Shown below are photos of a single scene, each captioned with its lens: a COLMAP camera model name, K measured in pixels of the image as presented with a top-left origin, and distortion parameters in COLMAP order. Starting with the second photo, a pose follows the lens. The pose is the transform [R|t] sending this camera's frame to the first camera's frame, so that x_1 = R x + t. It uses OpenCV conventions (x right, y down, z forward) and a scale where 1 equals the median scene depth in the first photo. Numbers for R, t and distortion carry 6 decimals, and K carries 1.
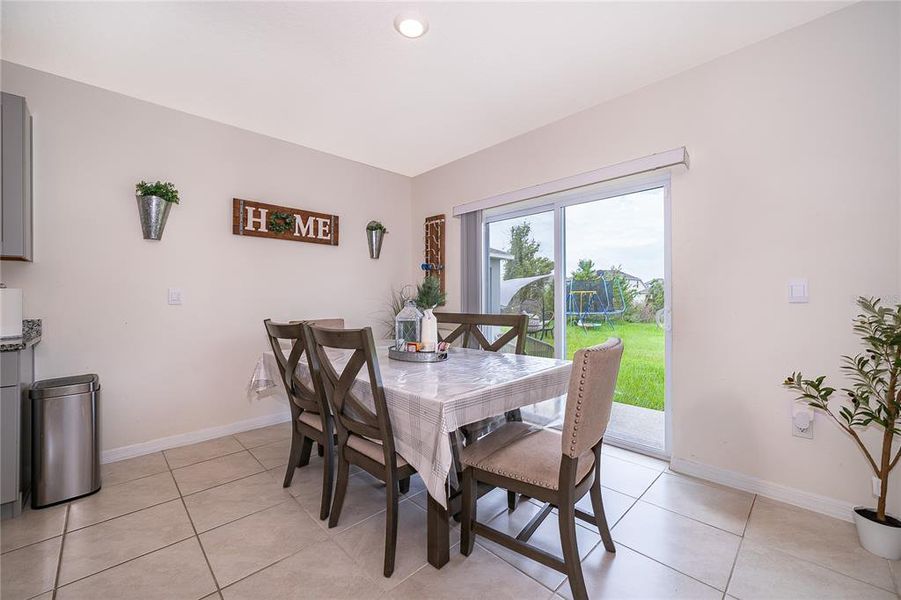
lens RADIAL K [[360.3, 0, 449.8], [0, 360.3, 297.6], [0, 0, 1]] dist [-0.001063, -0.000240]
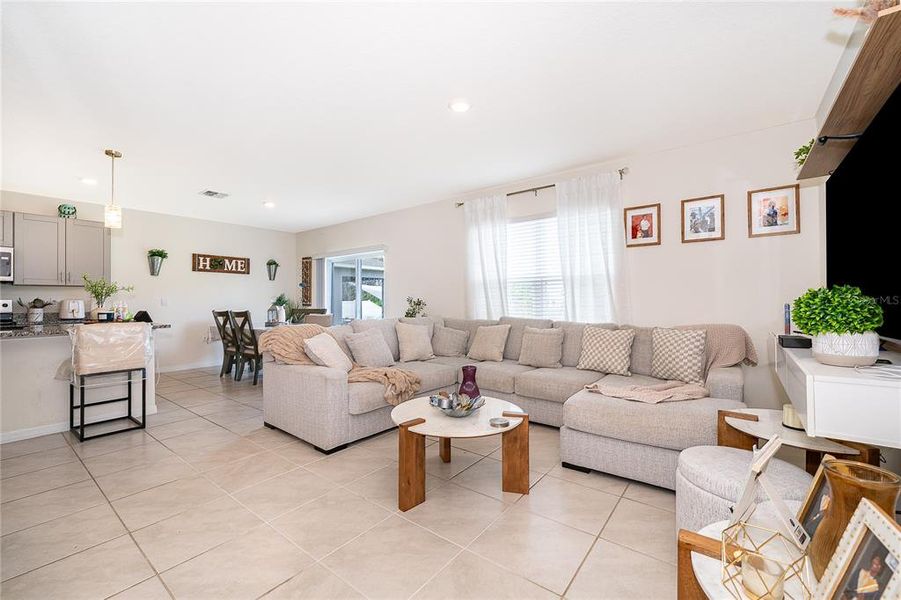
lens RADIAL K [[375.9, 0, 450.5], [0, 375.9, 300.0], [0, 0, 1]] dist [-0.000368, 0.000262]
pose [[0.991113, -0.002114, 0.133009, 0.648819], [0.002639, 0.999989, -0.003770, 0.000887], [-0.133000, 0.004088, 0.991108, -1.499956]]
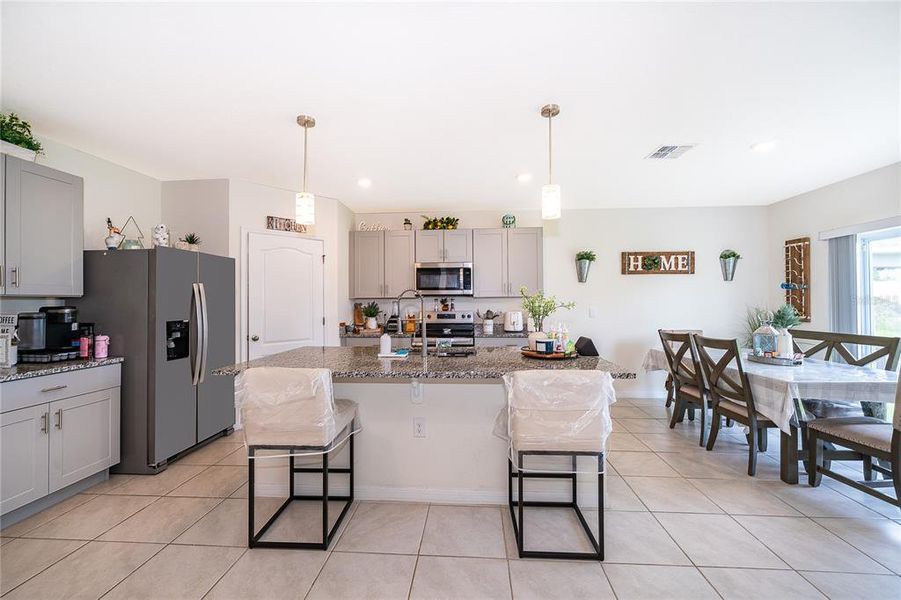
lens RADIAL K [[360.3, 0, 449.8], [0, 360.3, 297.6], [0, 0, 1]] dist [-0.001063, -0.000240]
pose [[0.668677, -0.010688, -0.743476, 0.095486], [0.004036, 0.999934, -0.010744, -0.065066], [0.743542, 0.004183, 0.668676, -0.751274]]
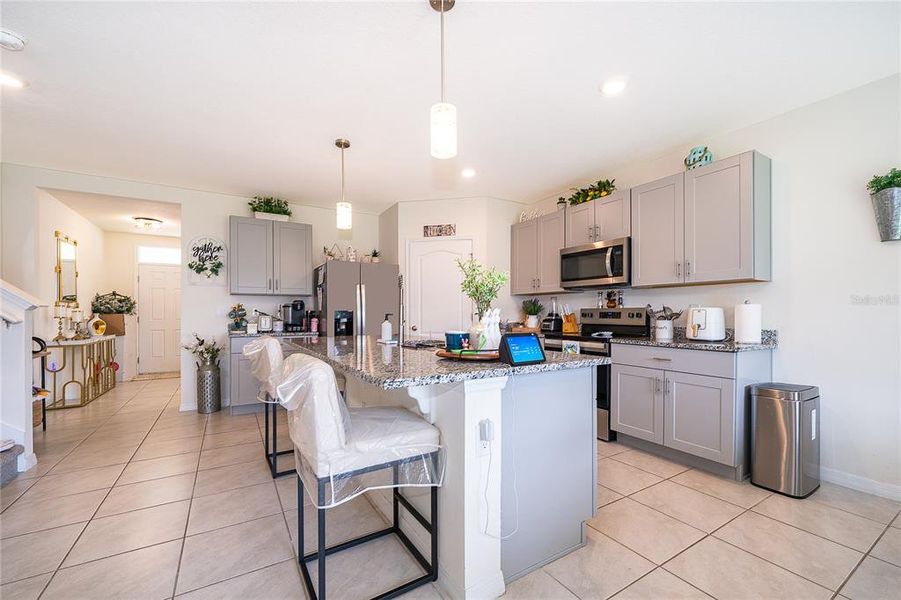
lens RADIAL K [[371.6, 0, 449.2], [0, 371.6, 316.1], [0, 0, 1]] dist [0.000124, -0.000003]
pose [[-0.225754, 0.009615, -0.974137, 0.233988], [0.002062, 0.999954, 0.009392, 0.001633], [0.974182, 0.000111, -0.225763, 0.212350]]
